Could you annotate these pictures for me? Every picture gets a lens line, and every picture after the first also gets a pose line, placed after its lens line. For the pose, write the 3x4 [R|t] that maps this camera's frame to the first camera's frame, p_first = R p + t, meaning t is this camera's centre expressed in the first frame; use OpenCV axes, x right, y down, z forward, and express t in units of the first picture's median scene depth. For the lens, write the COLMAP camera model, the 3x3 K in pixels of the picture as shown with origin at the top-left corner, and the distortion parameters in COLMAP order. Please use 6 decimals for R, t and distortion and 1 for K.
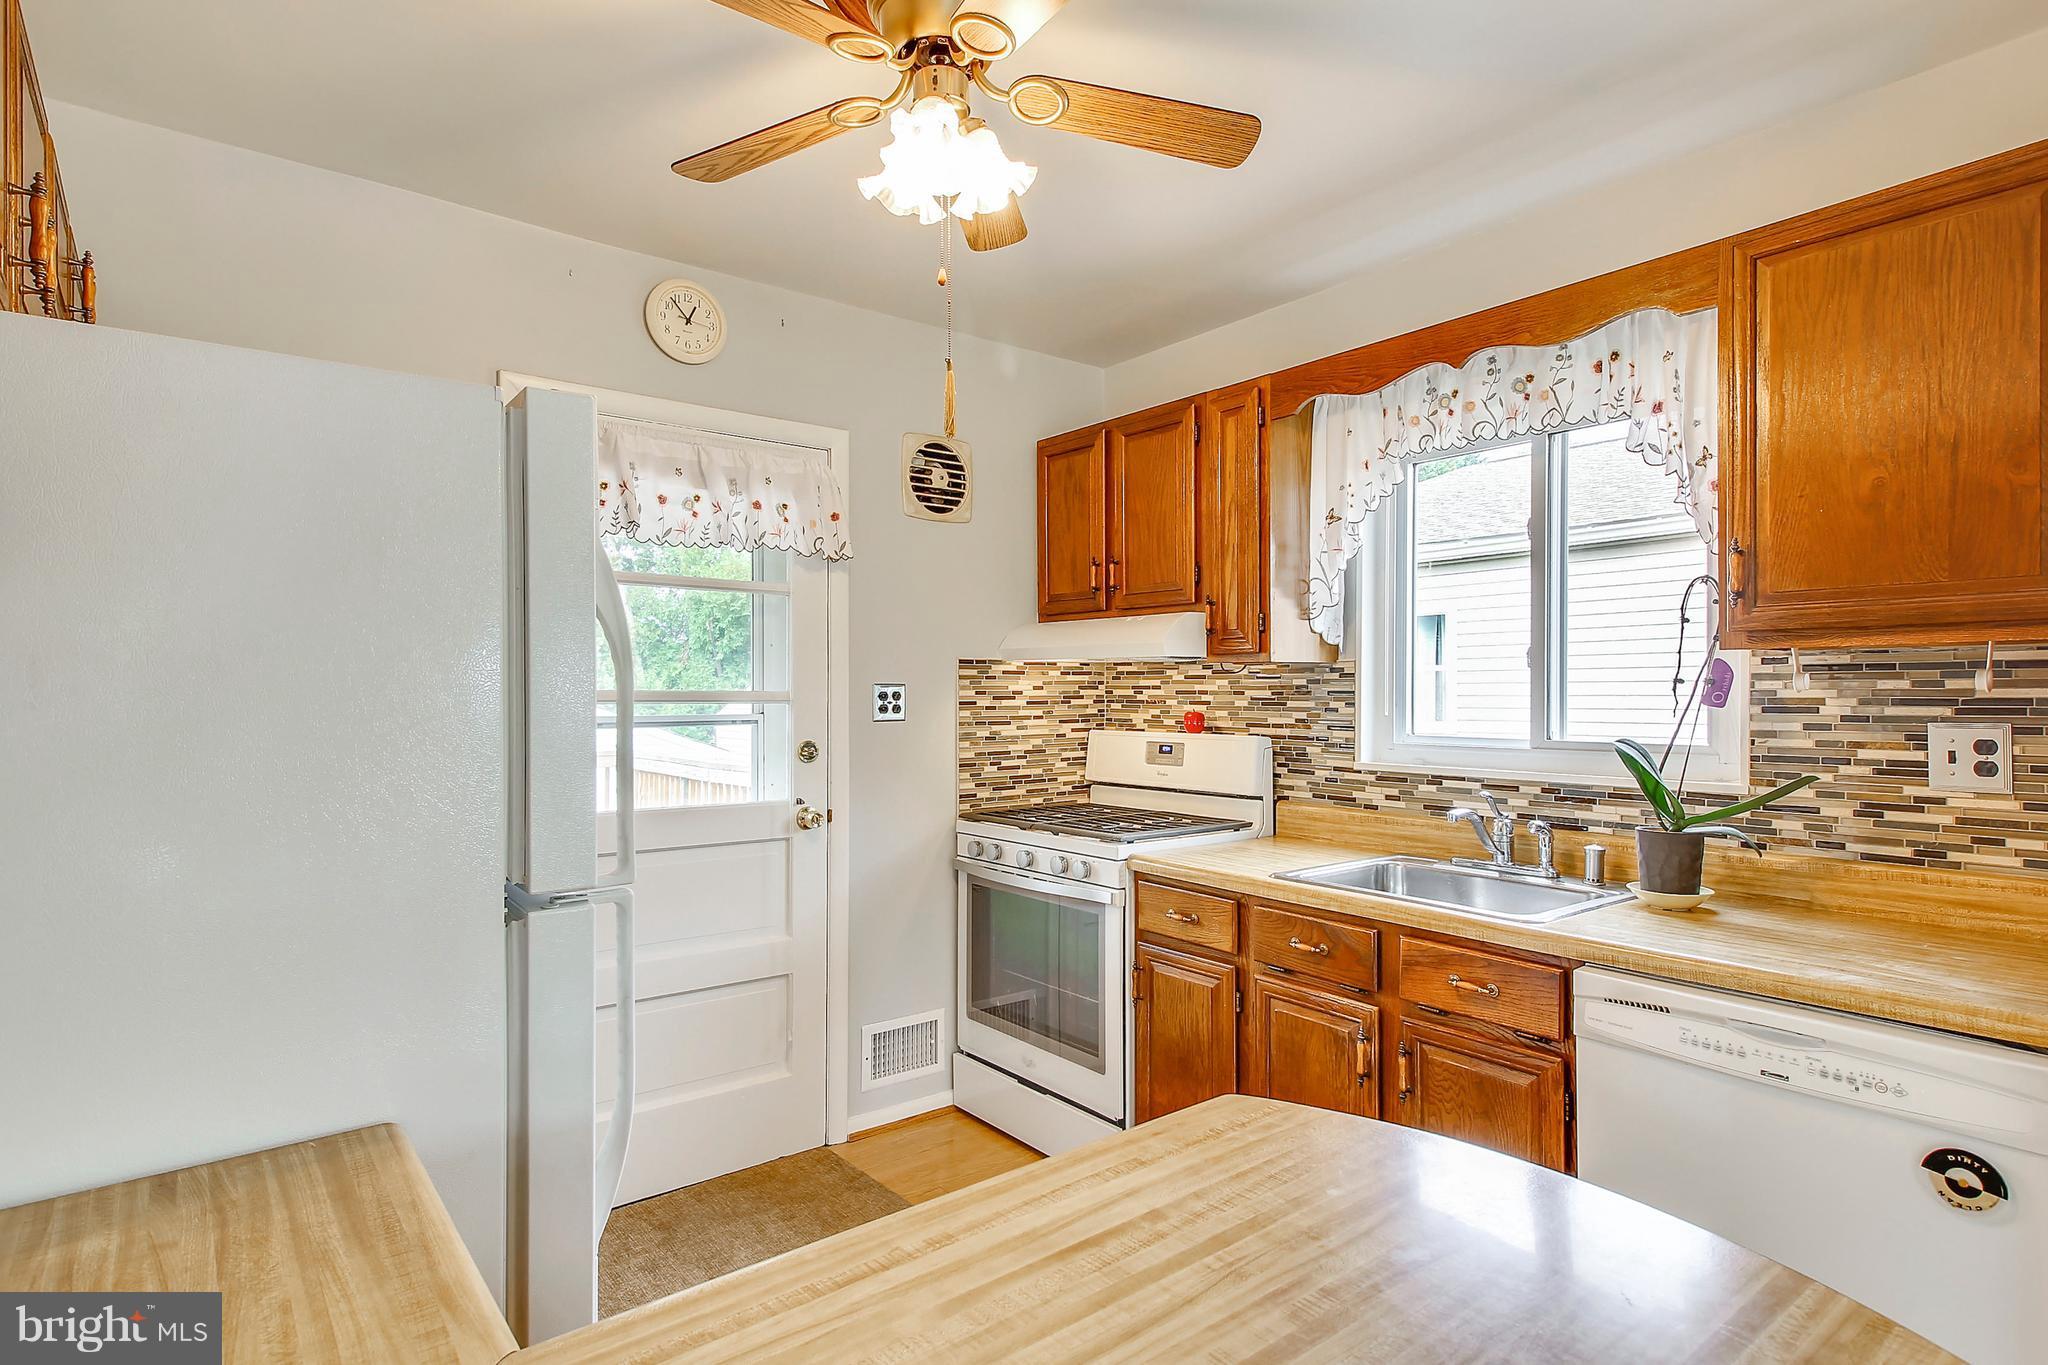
lens RADIAL K [[1062.9, 0, 1027.2], [0, 1062.9, 695.9], [0, 0, 1]] dist [0.032727, -0.000054]
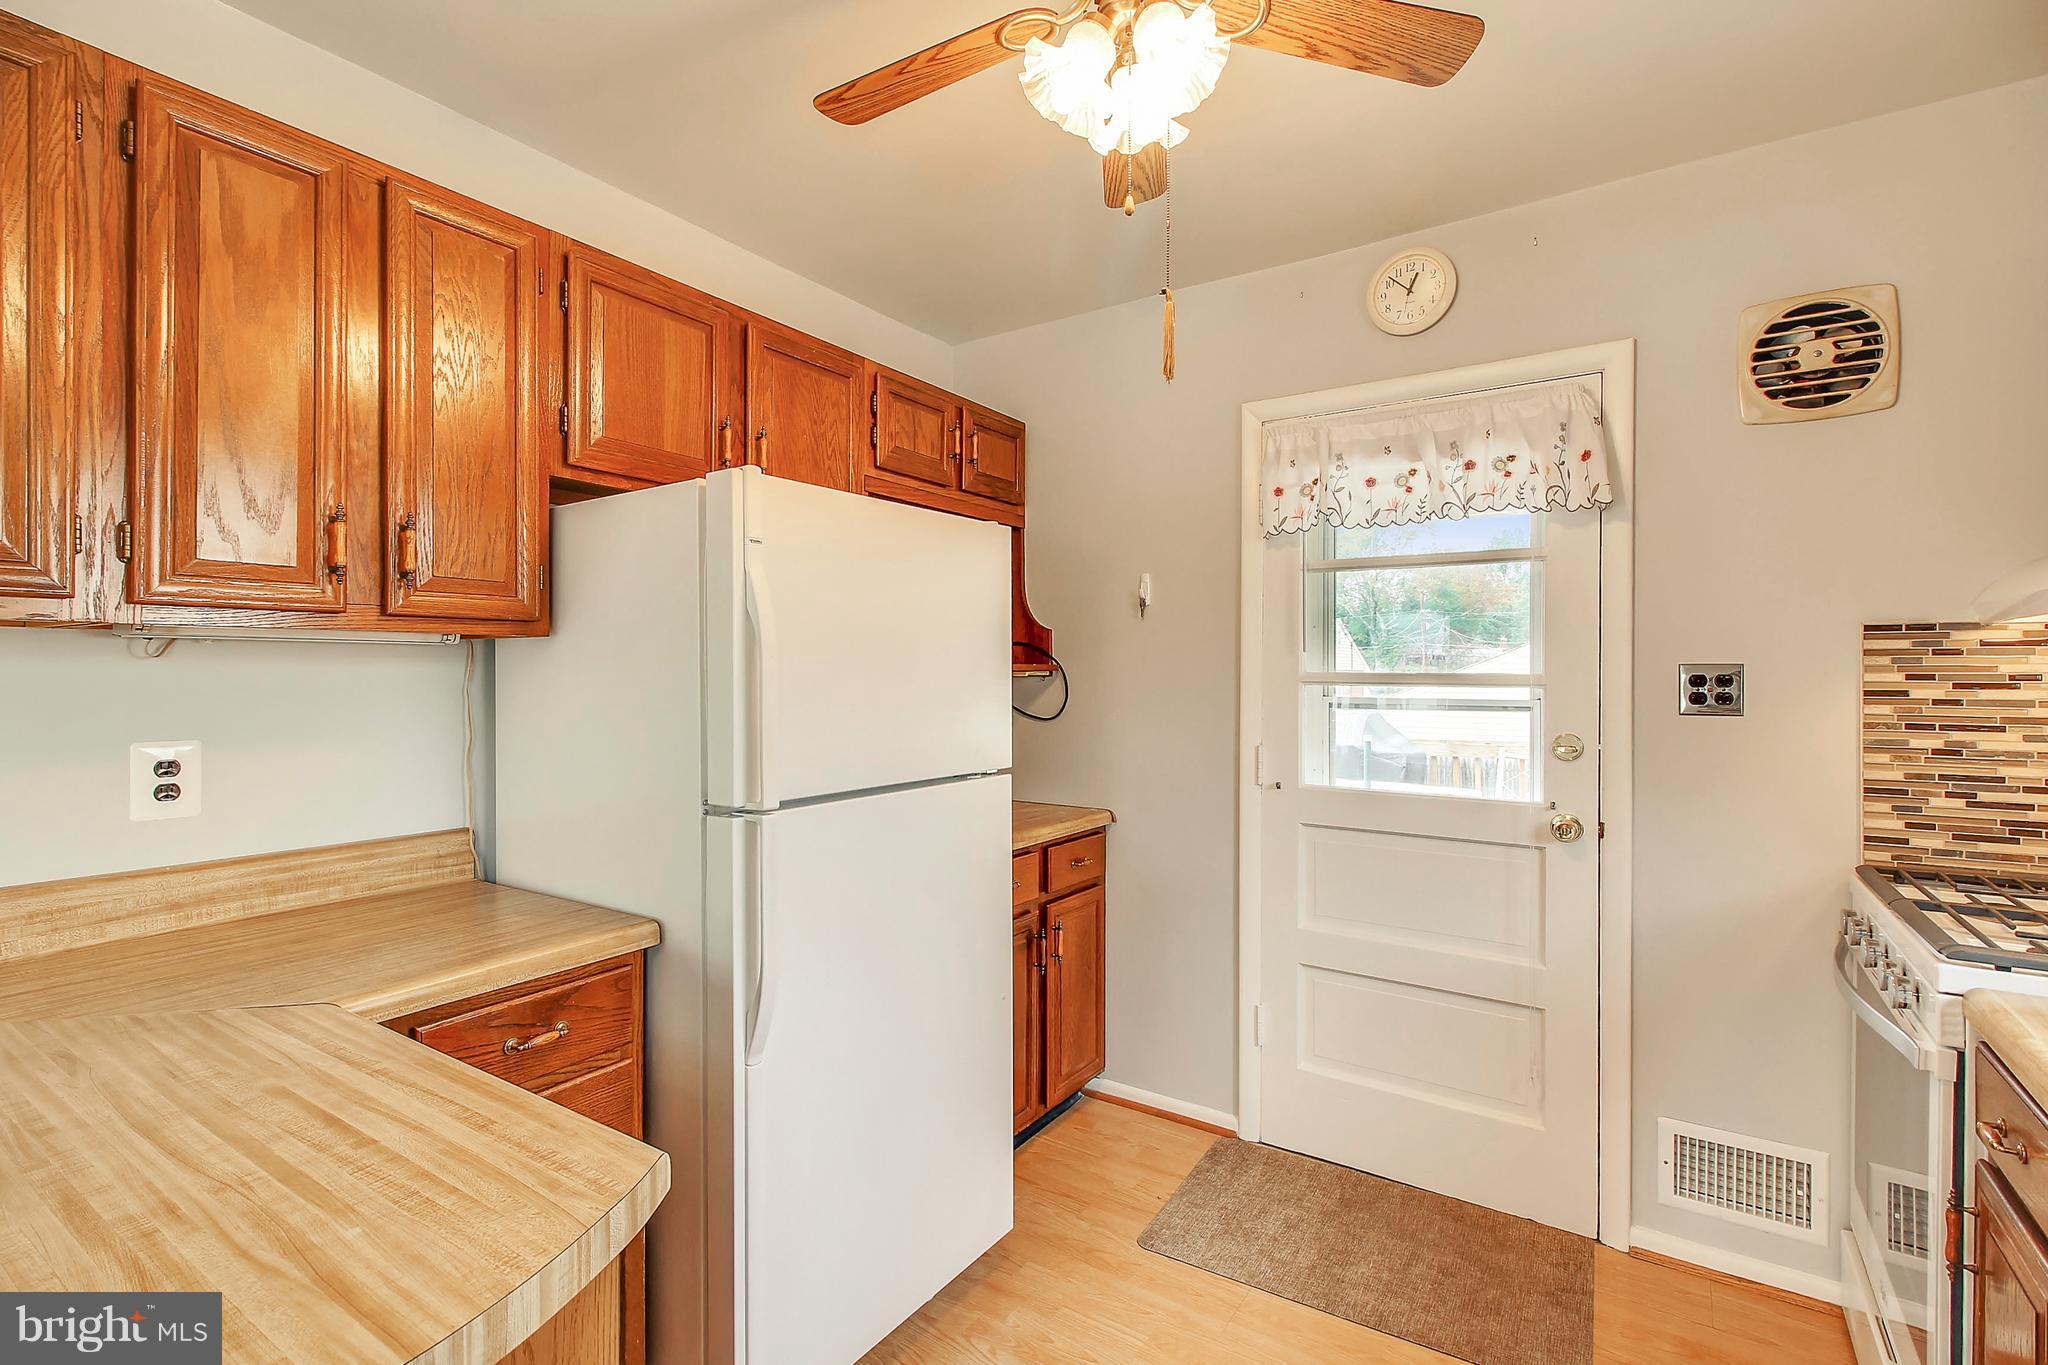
lens RADIAL K [[939.9, 0, 1029.0], [0, 939.9, 676.3], [0, 0, 1]] dist [0.002925, -0.000382]
pose [[0.309526, 0.002960, -0.950886, 0.357028], [-0.005148, 0.999986, 0.001437, -0.001686], [0.950877, 0.004450, 0.309537, 0.381894]]
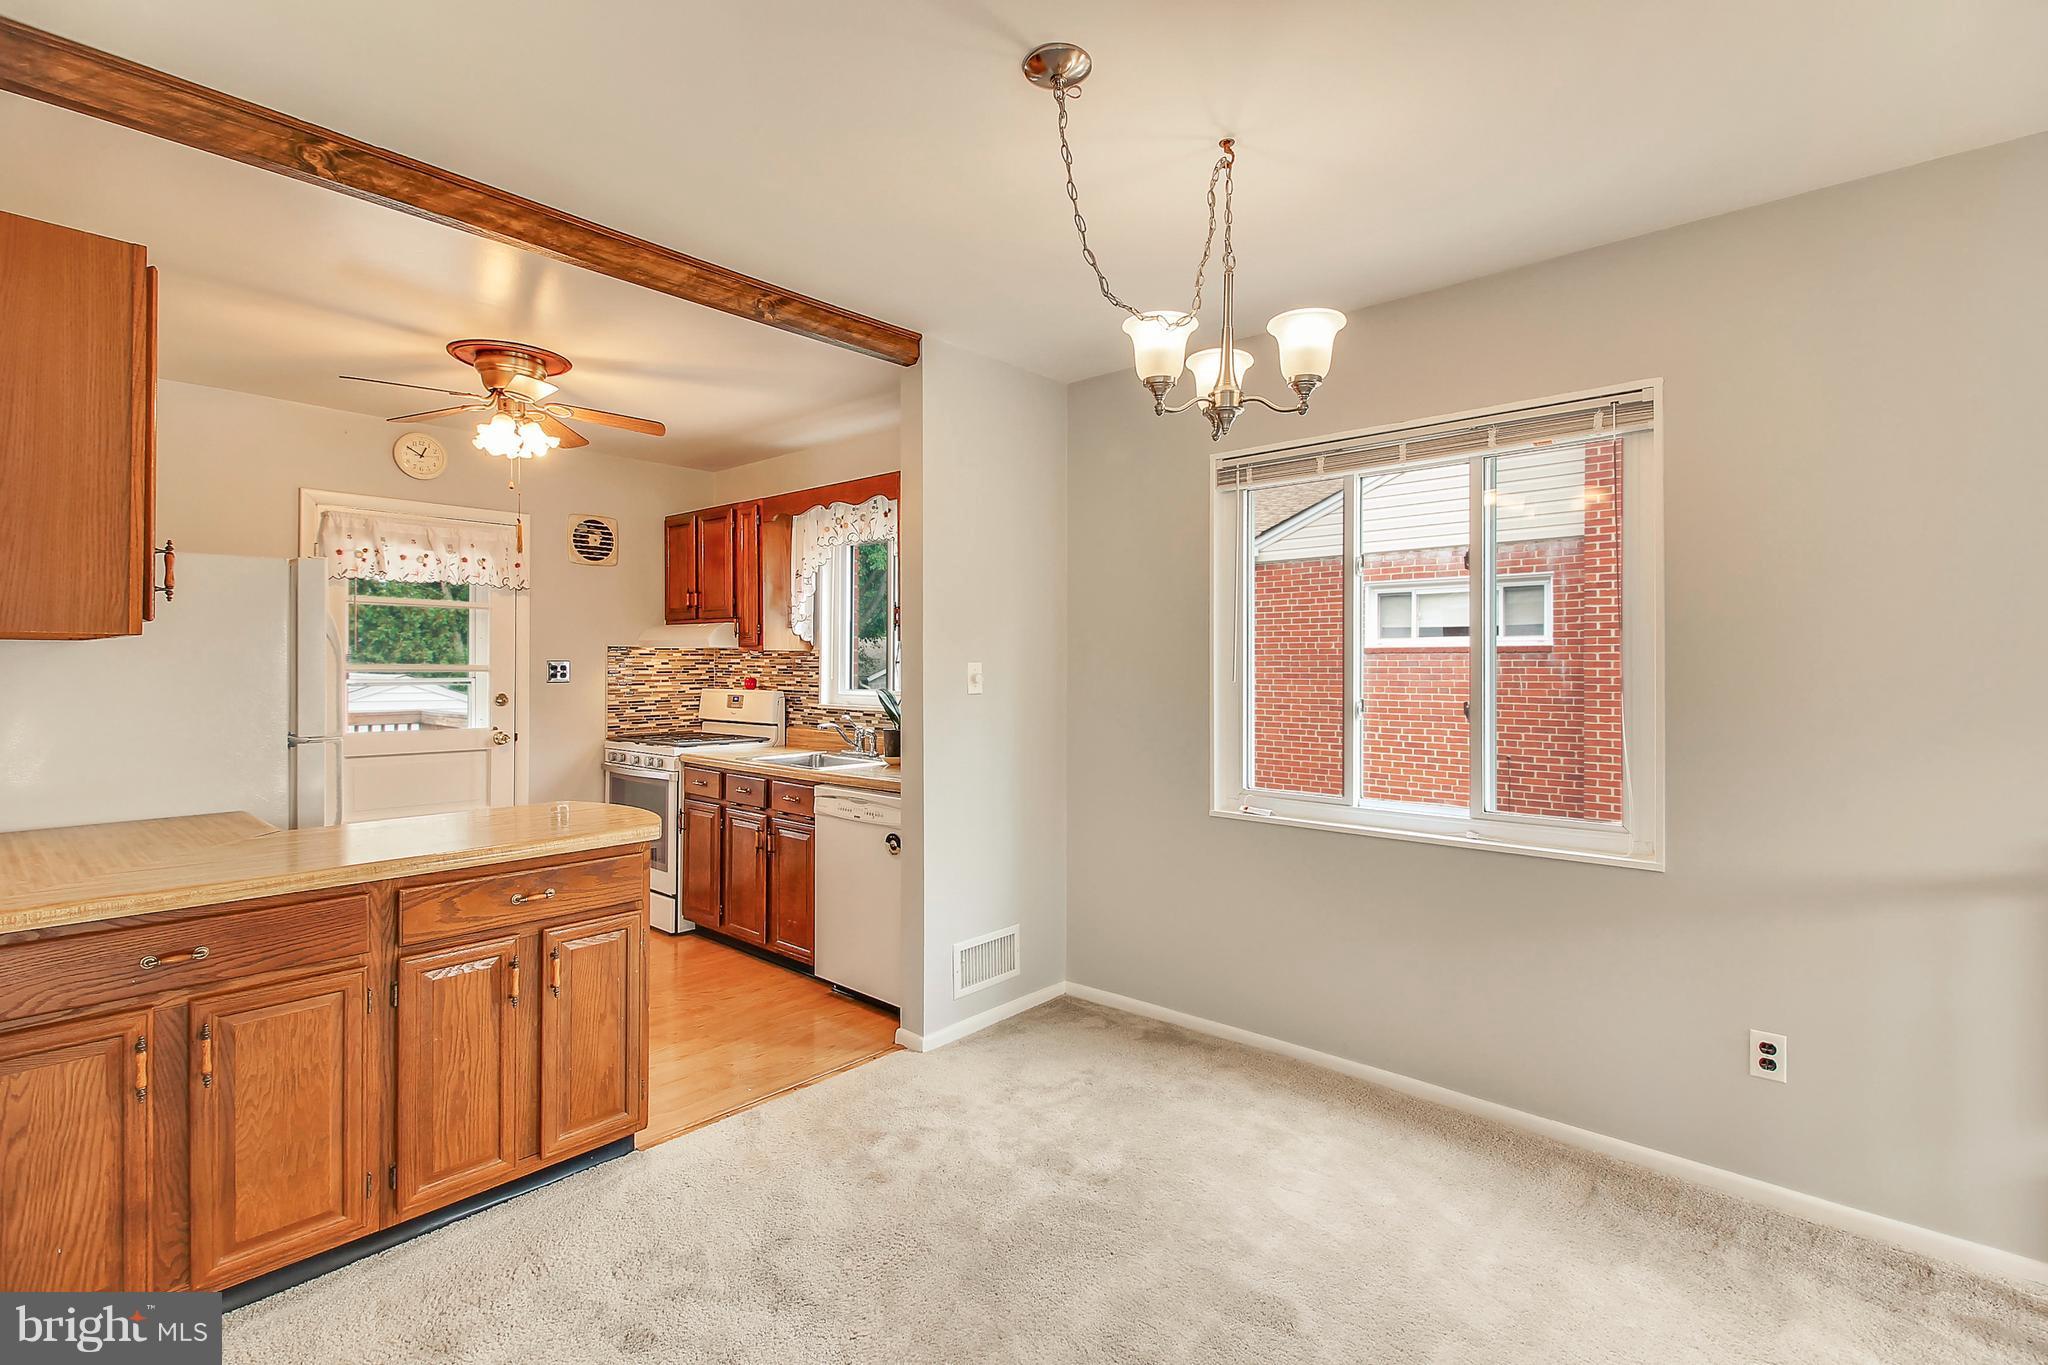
lens RADIAL K [[927.4, 0, 1039.6], [0, 927.4, 668.3], [0, 0, 1]] dist [0.000662, -0.000195]
pose [[0.980736, 0.003827, 0.195302, 0.359727], [-0.003838, 0.999993, -0.000324, -0.001680], [-0.195302, -0.000432, 0.980743, -0.655330]]
